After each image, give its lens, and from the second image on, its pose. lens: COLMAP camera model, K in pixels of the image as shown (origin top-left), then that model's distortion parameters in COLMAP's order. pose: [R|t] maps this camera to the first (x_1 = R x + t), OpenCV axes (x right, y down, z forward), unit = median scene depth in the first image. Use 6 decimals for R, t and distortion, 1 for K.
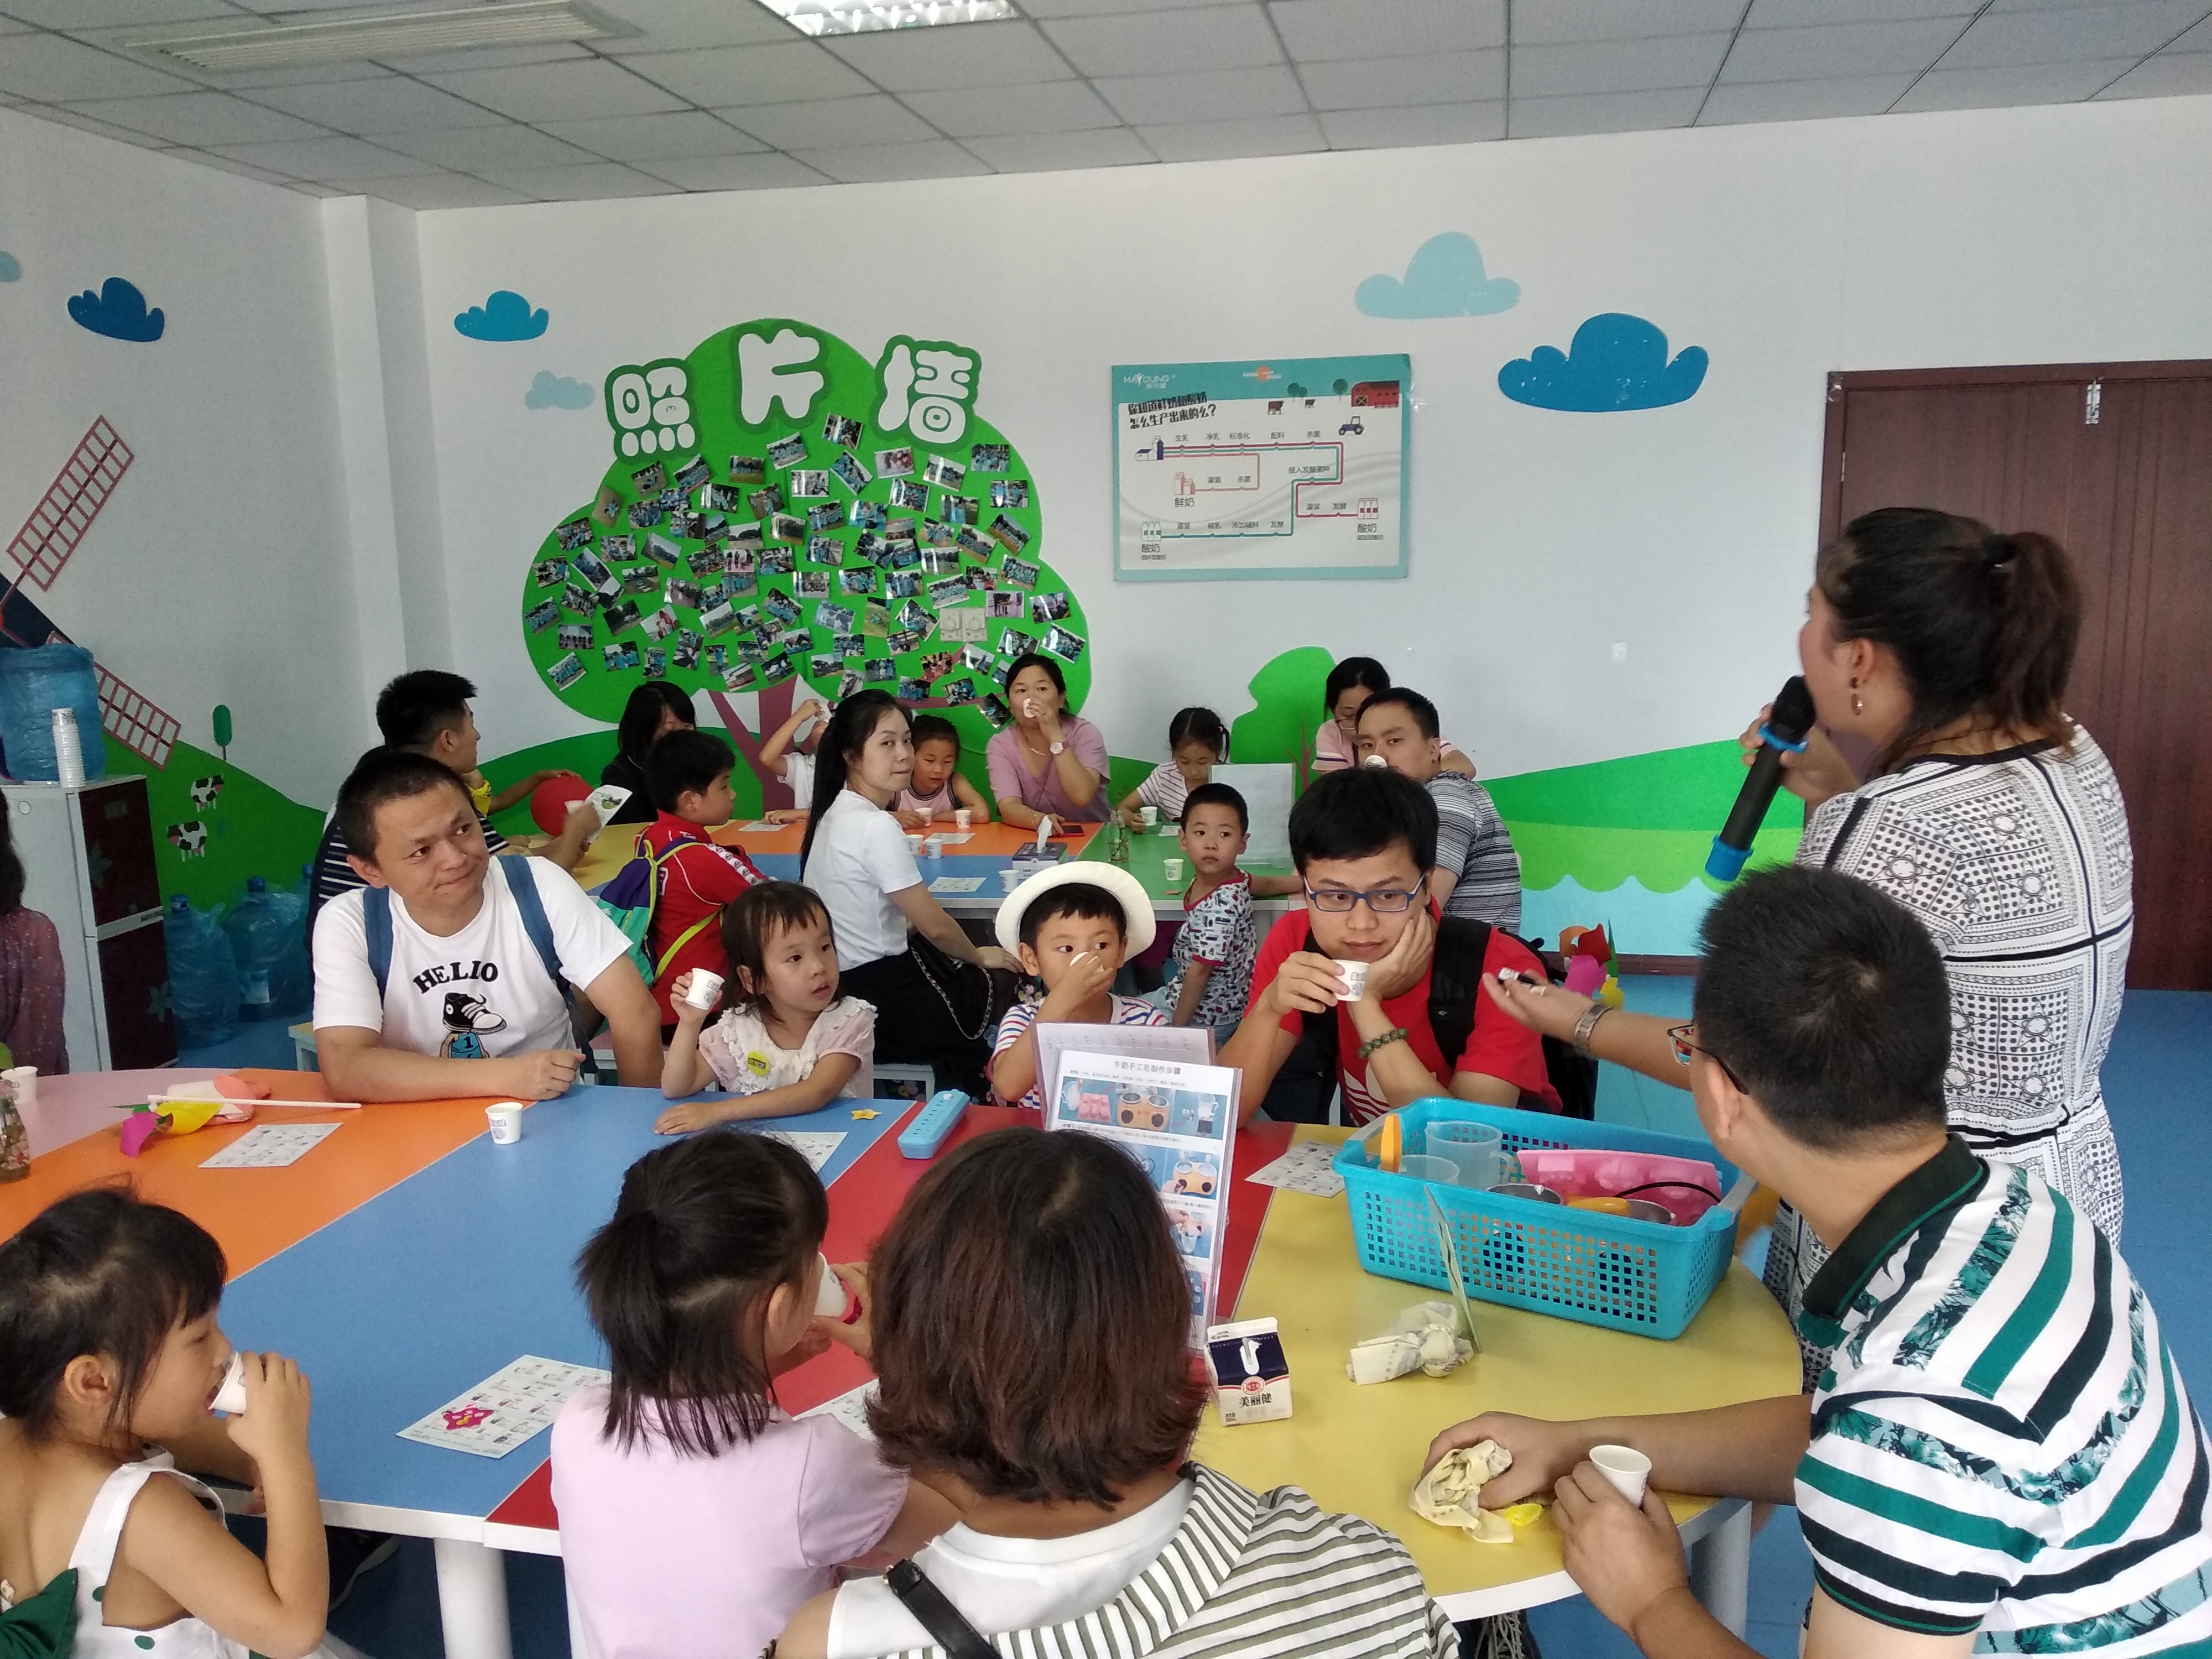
lens RADIAL K [[1734.9, 0, 1119.9], [0, 1734.9, 828.5], [0, 0, 1]] dist [0.052935, -0.079640]
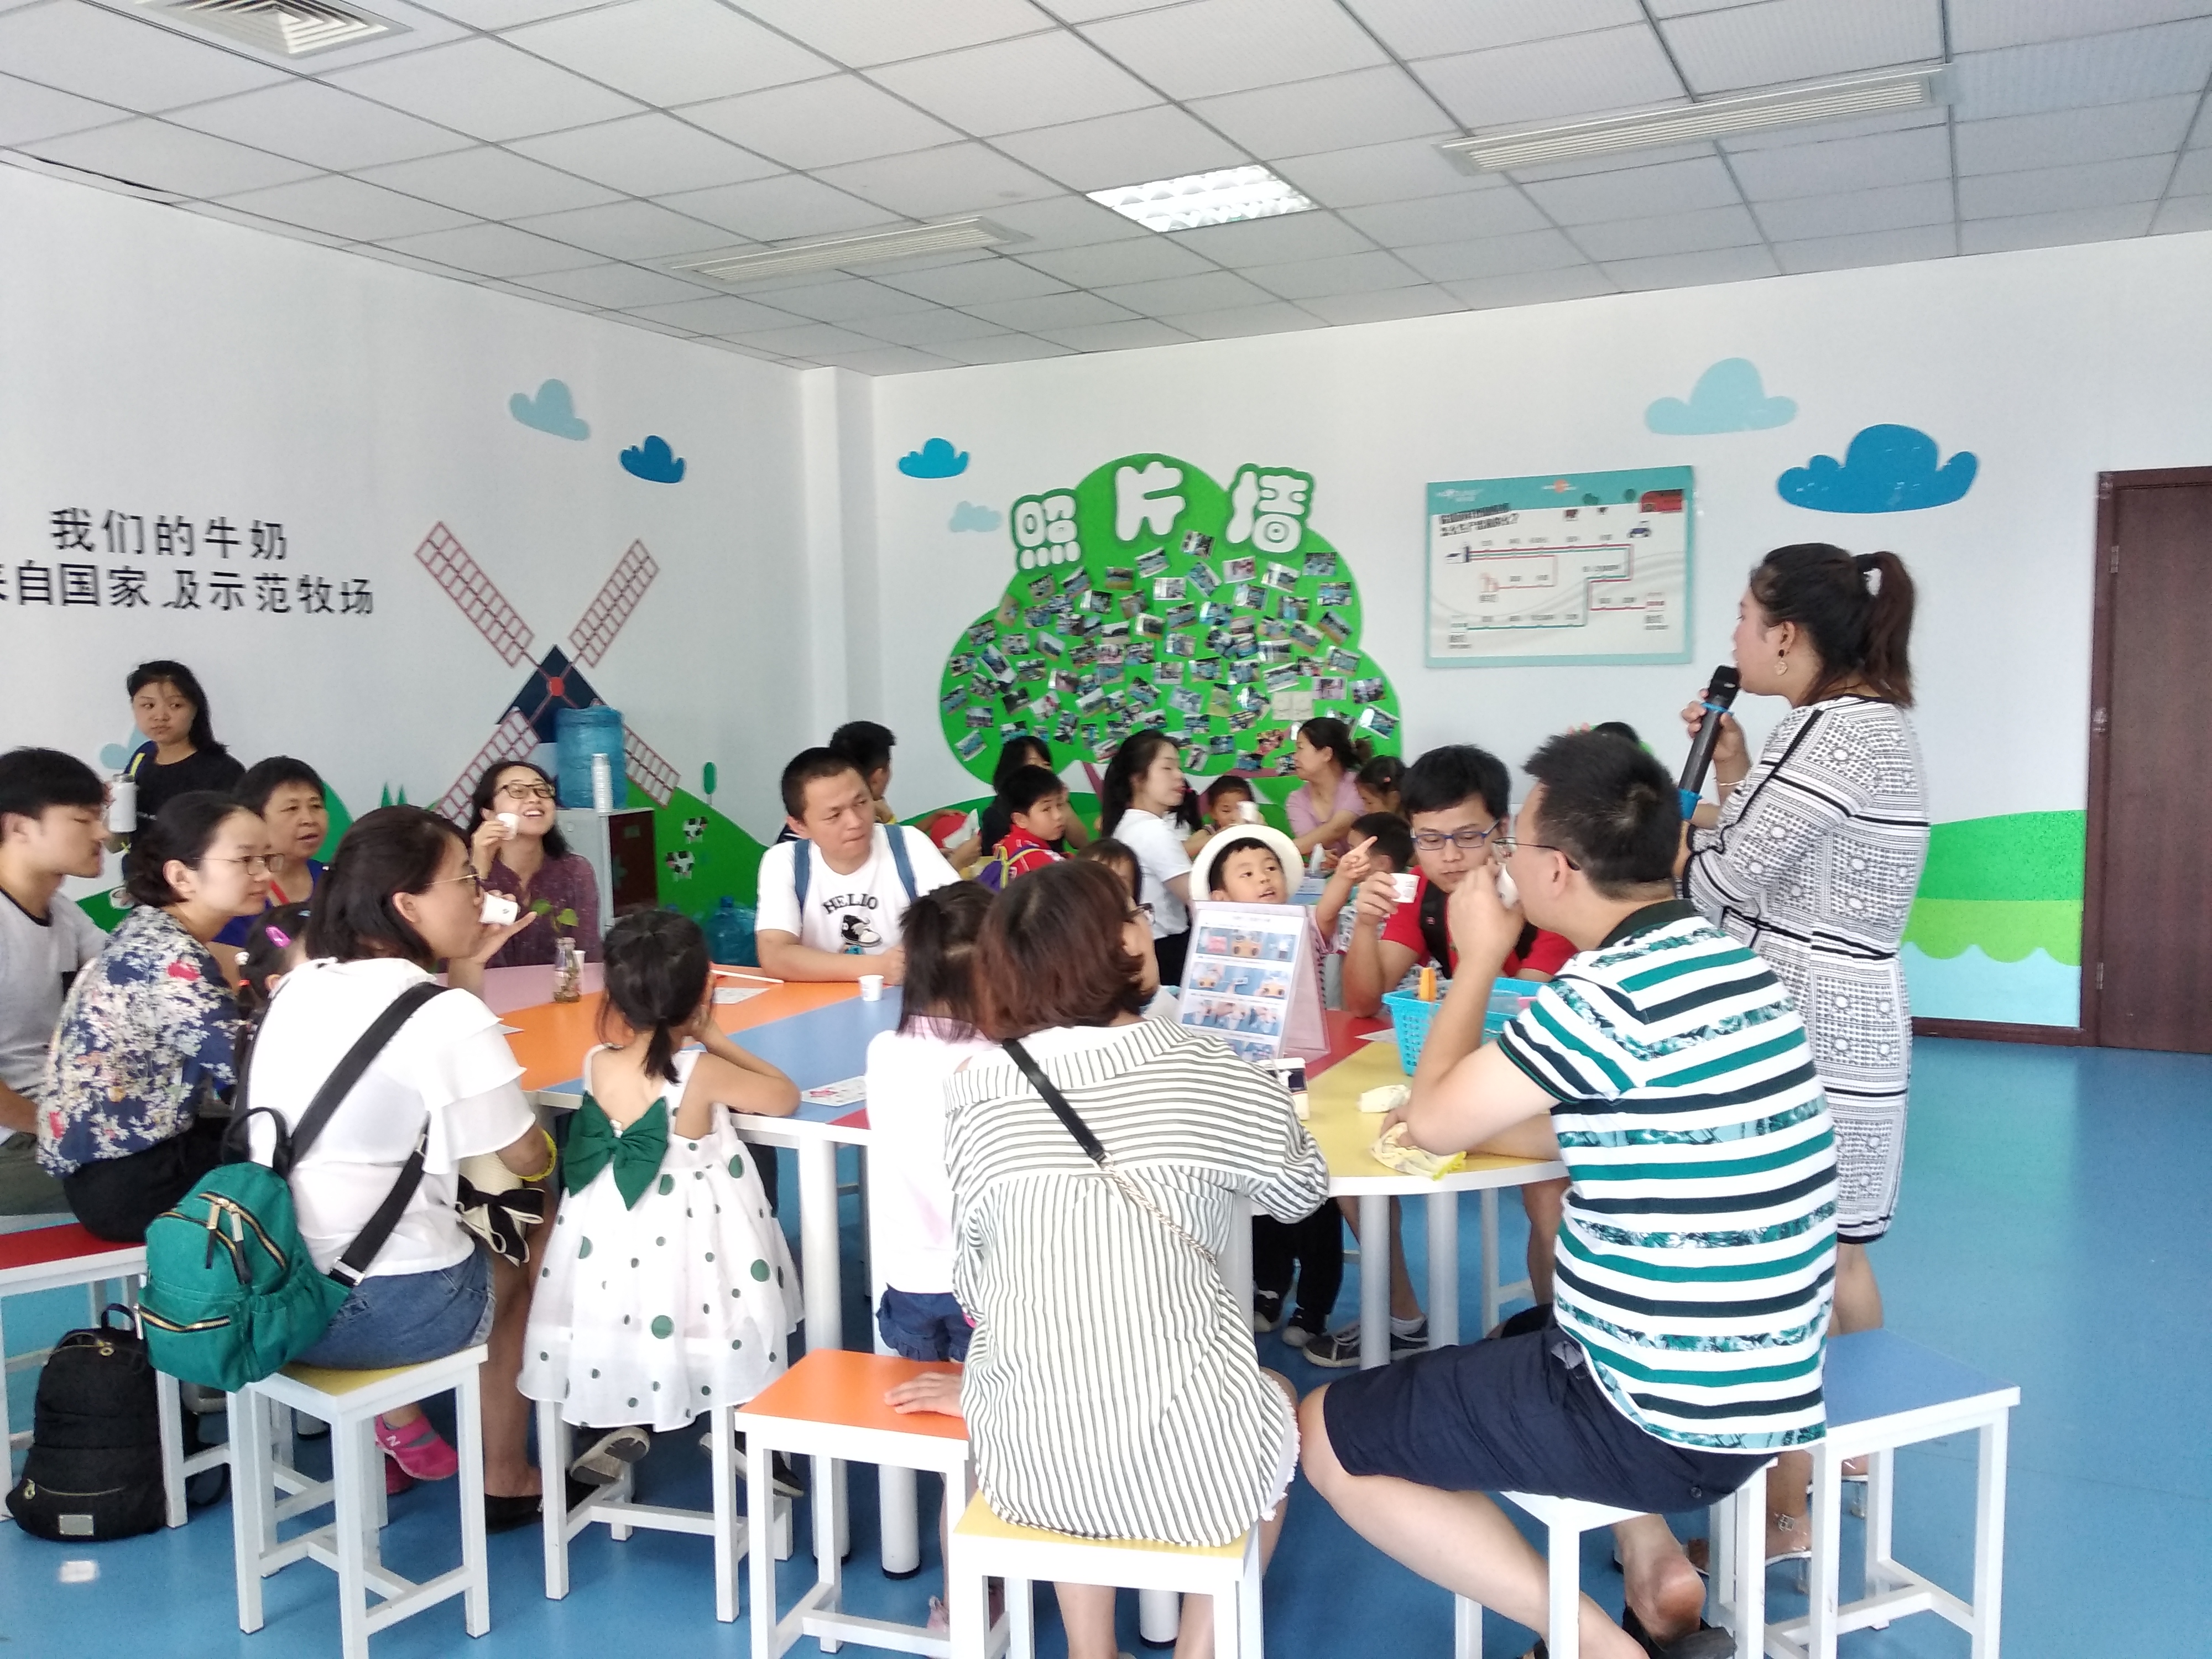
lens RADIAL K [[1734.9, 0, 1119.9], [0, 1734.9, 828.5], [0, 0, 1]] dist [0.052935, -0.079640]
pose [[0.970863, 0.021841, -0.238636, 0.076990], [-0.040516, 0.996462, -0.073633, 0.055120], [0.236184, 0.081156, 0.968313, -0.146612]]
